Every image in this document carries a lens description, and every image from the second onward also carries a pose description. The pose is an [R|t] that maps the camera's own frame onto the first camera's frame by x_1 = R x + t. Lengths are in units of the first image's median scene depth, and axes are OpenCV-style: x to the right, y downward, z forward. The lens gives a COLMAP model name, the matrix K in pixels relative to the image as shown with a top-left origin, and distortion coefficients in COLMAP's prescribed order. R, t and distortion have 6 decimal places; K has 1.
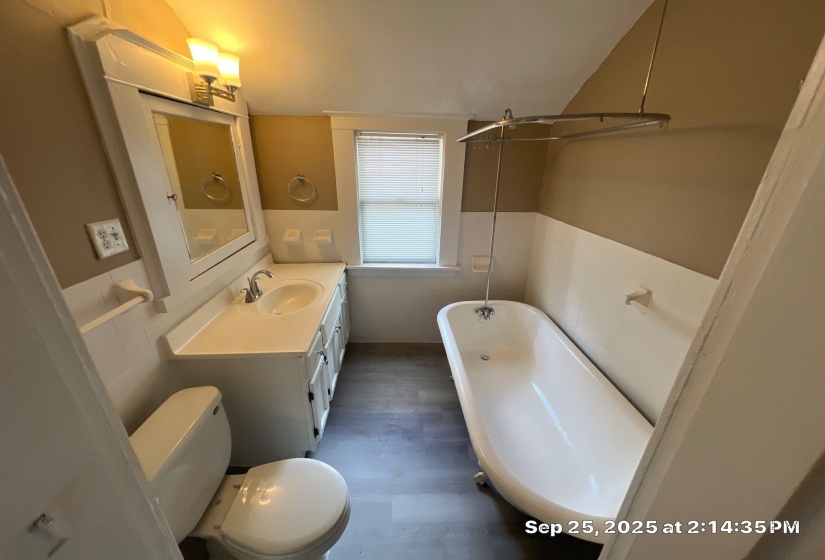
lens RADIAL K [[327.8, 0, 410.0], [0, 327.8, 300.8], [0, 0, 1]] dist [-0.000799, 0.000418]
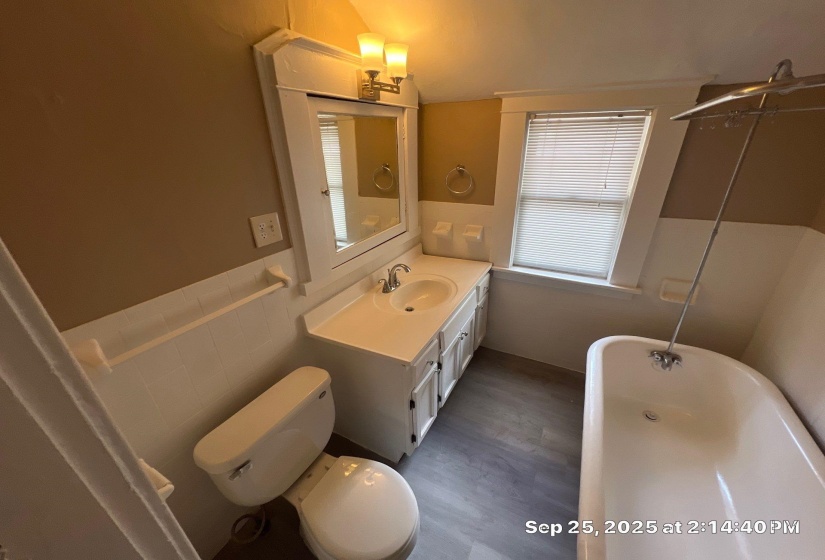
lens RADIAL K [[325.6, 0, 410.3], [0, 325.6, 303.9], [0, 0, 1]] dist [-0.001987, 0.000073]
pose [[0.863799, 0.198662, -0.463018, 0.058220], [-0.170672, 0.980025, 0.102087, -0.070578], [0.474050, -0.009158, 0.880451, 0.112364]]
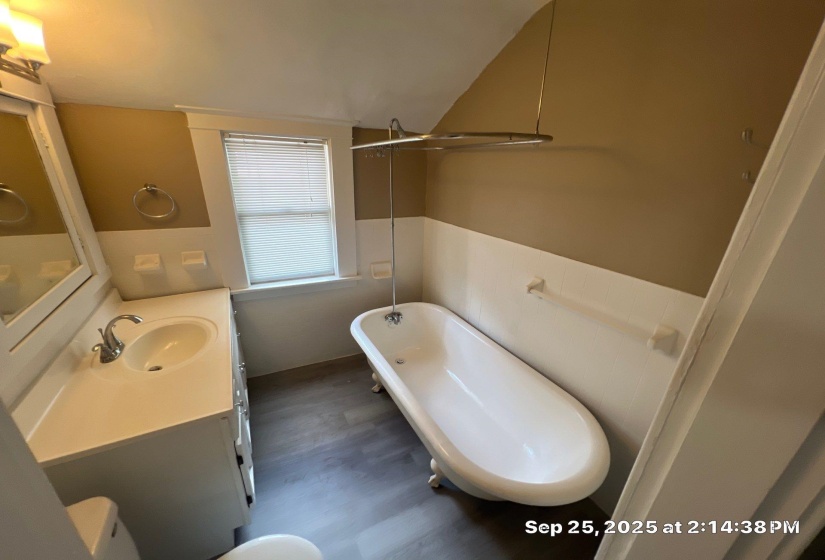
lens RADIAL K [[327.8, 0, 413.0], [0, 327.8, 301.1], [0, 0, 1]] dist [-0.000656, 0.000026]
pose [[0.907488, -0.152219, 0.391529, -0.124272], [0.153645, 0.987732, 0.027892, -0.039739], [-0.390972, 0.034845, 0.919743, 0.054052]]
